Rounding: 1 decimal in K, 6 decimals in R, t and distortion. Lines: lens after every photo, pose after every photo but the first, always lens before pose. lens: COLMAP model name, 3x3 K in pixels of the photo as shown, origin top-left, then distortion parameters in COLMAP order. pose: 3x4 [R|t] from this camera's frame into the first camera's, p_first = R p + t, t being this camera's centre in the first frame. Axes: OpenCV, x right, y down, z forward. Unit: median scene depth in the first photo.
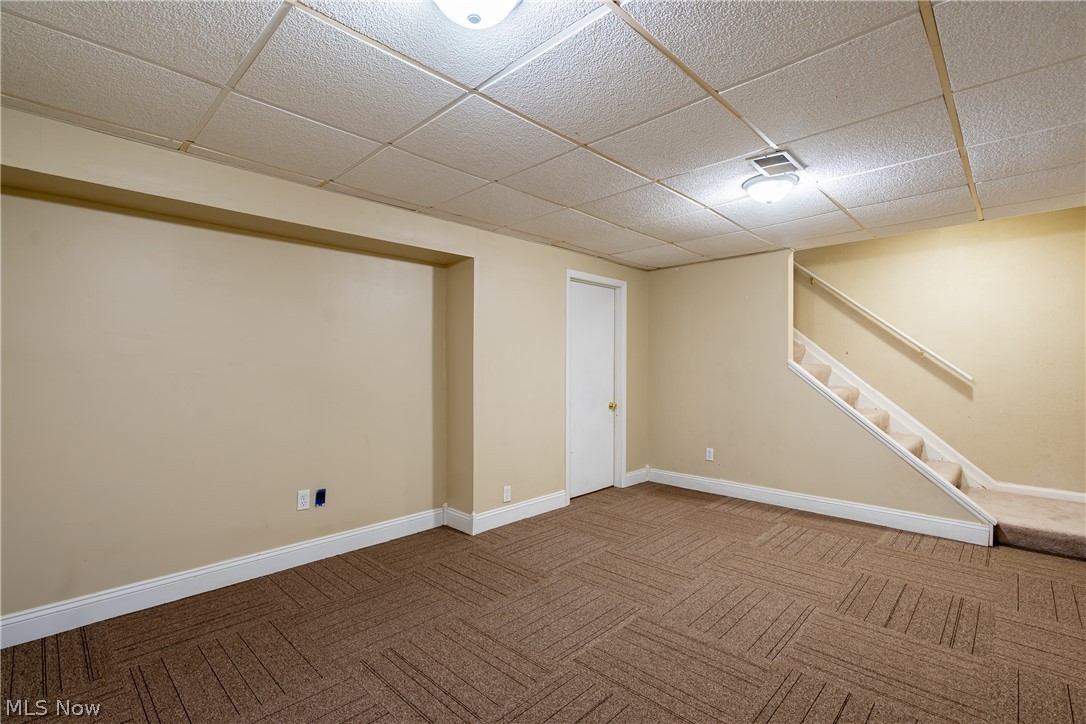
lens RADIAL K [[494.3, 0, 543.0], [0, 494.3, 362.0], [0, 0, 1]] dist [-0.002016, 0.000094]
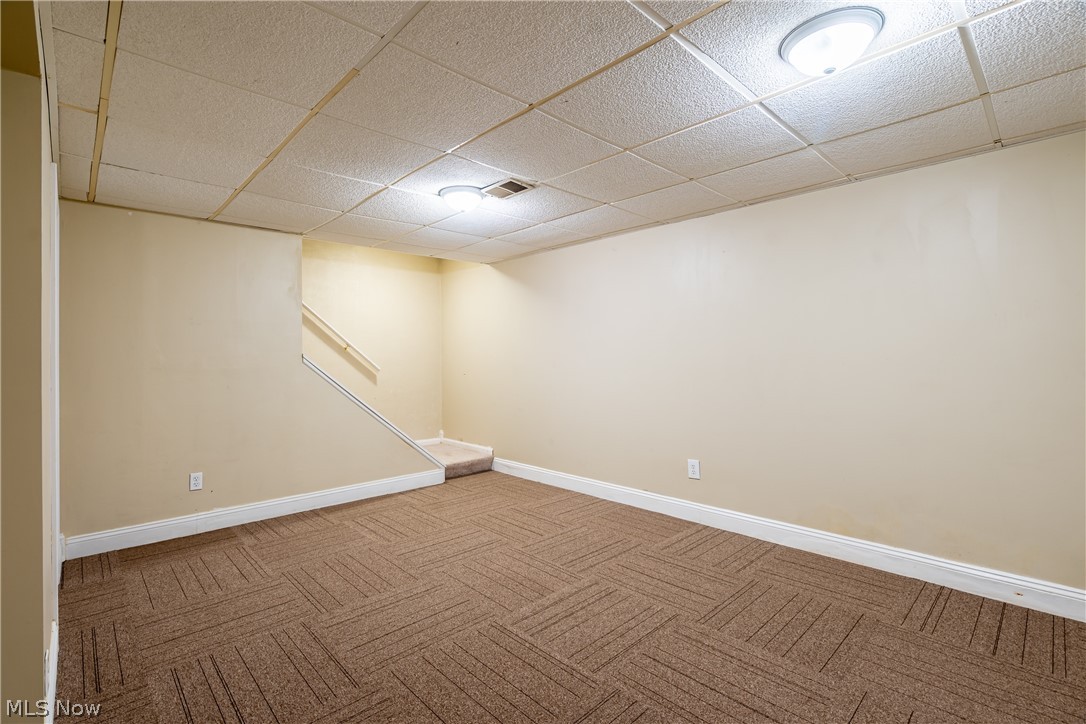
lens RADIAL K [[494.3, 0, 543.0], [0, 494.3, 362.0], [0, 0, 1]] dist [-0.002016, 0.000094]
pose [[0.037017, -0.011557, 0.999248, -0.525539], [0.000343, 0.999933, 0.011552, 0.001084], [-0.999315, -0.000085, 0.037018, 0.639104]]
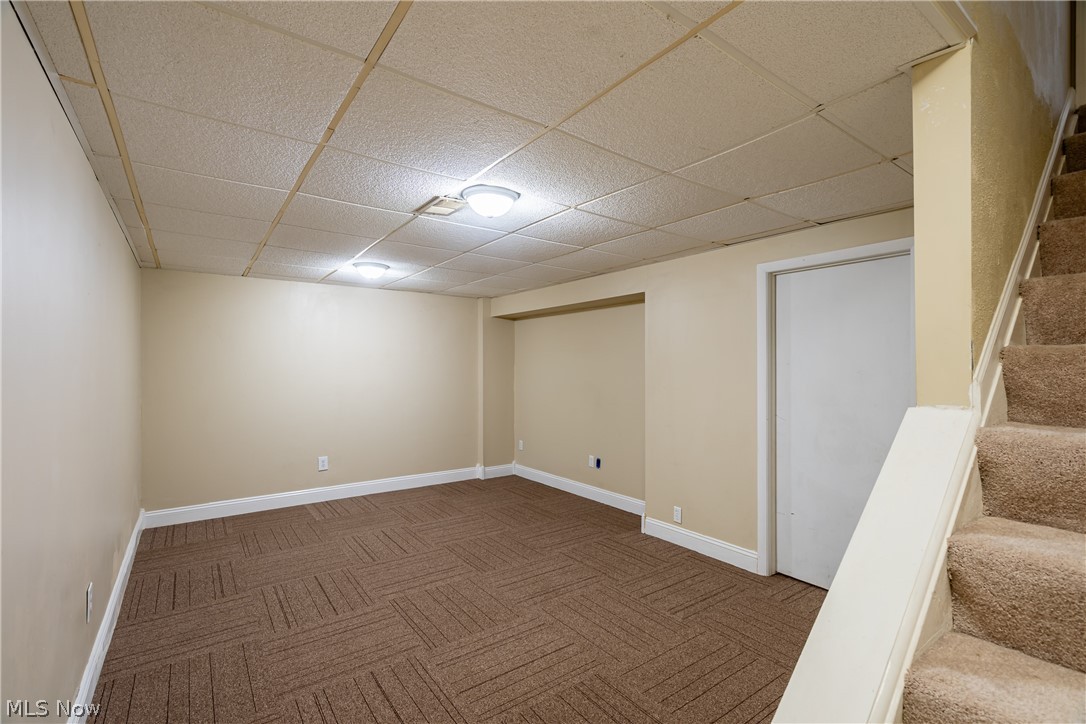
lens RADIAL K [[483.1, 0, 543.0], [0, 483.1, 362.0], [0, 0, 1]] dist [-0.000180, -0.000017]
pose [[-0.174066, -0.009725, -0.984686, 1.066342], [0.009342, 0.999890, -0.011527, -0.040054], [0.984690, -0.011205, -0.173956, 1.018287]]
